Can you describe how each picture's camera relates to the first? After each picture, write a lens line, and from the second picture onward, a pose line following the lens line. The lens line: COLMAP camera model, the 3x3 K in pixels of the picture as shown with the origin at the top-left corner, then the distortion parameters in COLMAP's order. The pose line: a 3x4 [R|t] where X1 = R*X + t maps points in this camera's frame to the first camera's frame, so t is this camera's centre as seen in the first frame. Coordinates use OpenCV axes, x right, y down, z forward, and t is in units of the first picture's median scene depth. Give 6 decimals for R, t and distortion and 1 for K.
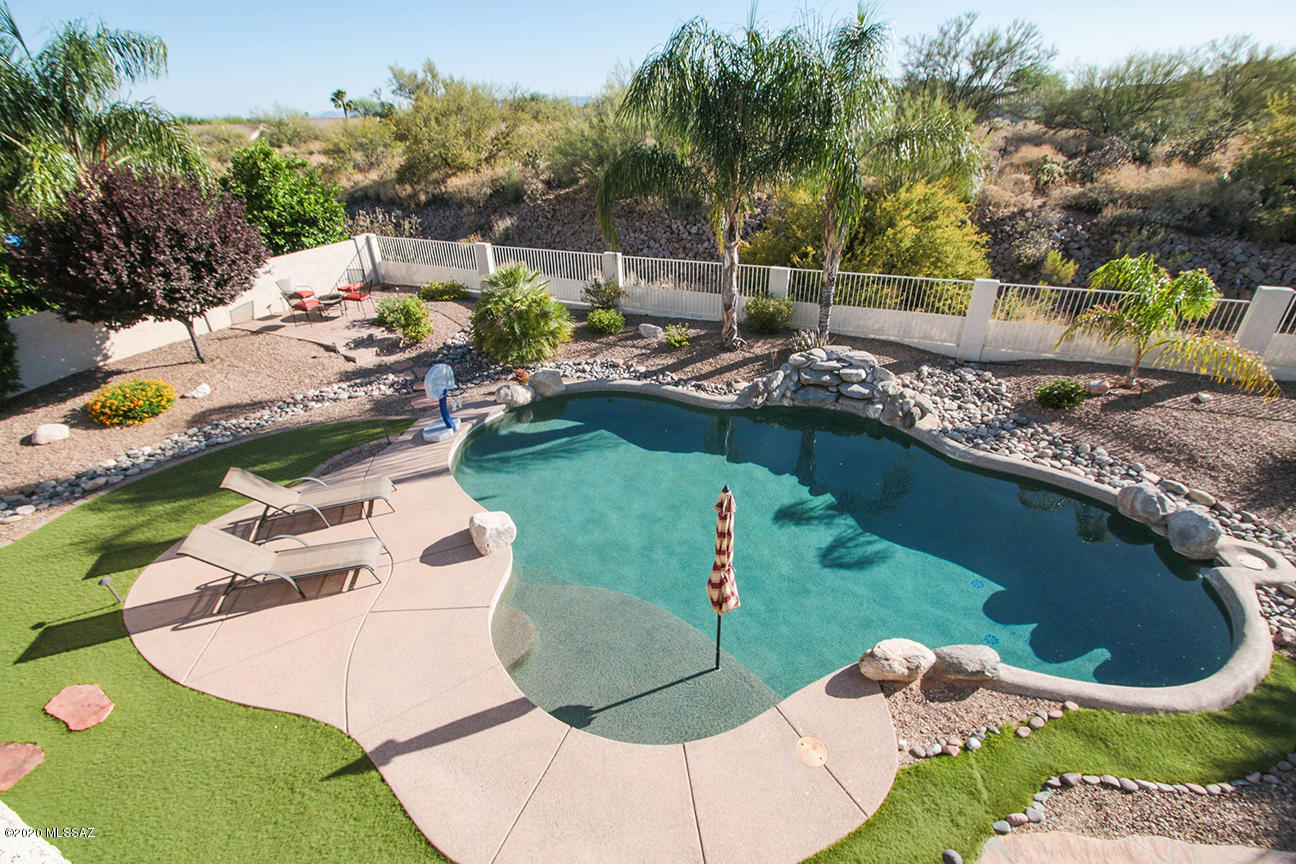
lens RADIAL K [[594.2, 0, 651.1], [0, 594.2, 432.9], [0, 0, 1]] dist [0.007686, -0.001294]
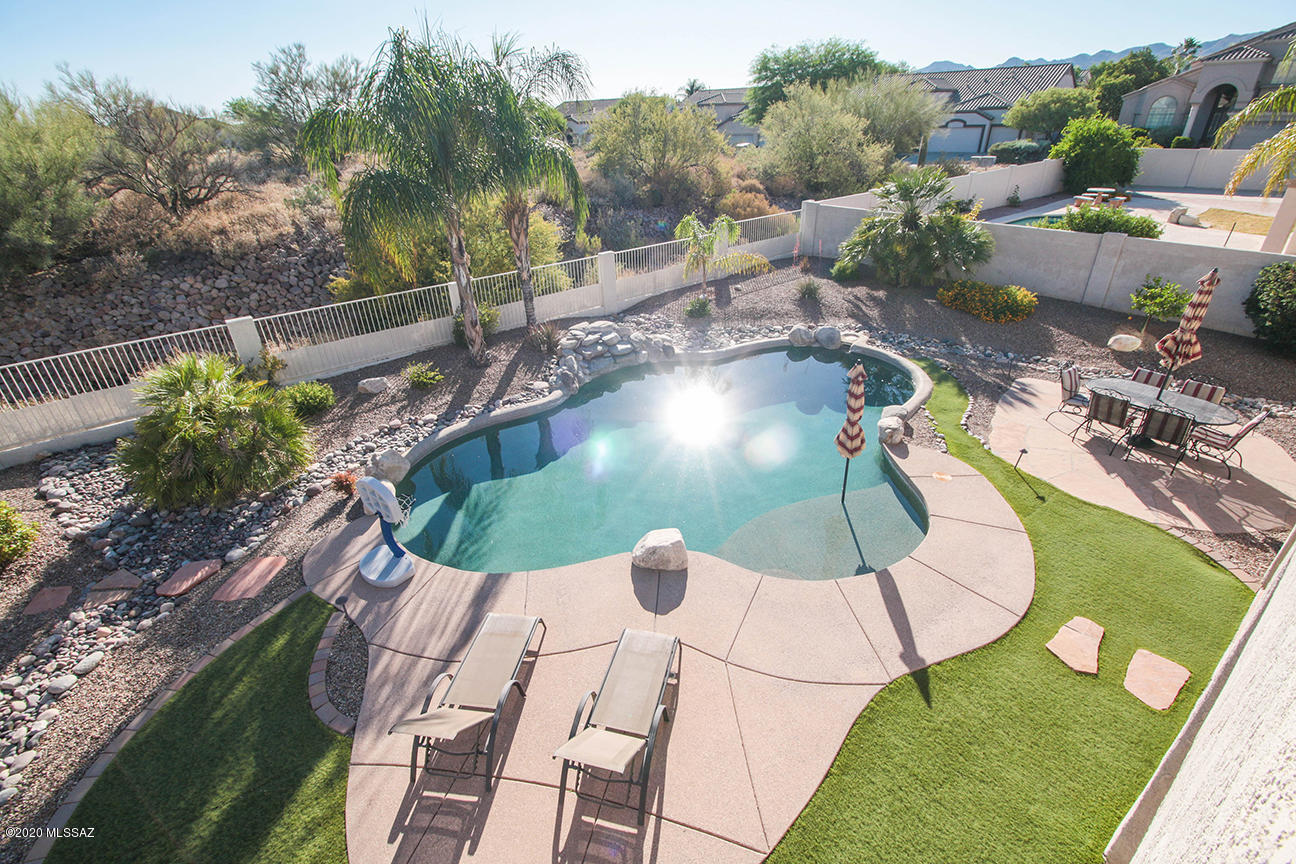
lens RADIAL K [[594.2, 0, 647.1], [0, 594.2, 426.1], [0, 0, 1]] dist [0.007686, -0.001294]
pose [[0.453837, -0.403422, 0.794533, -0.612040], [0.445019, 0.875104, 0.190136, -0.128747], [-0.772004, 0.267291, 0.576685, 0.269992]]
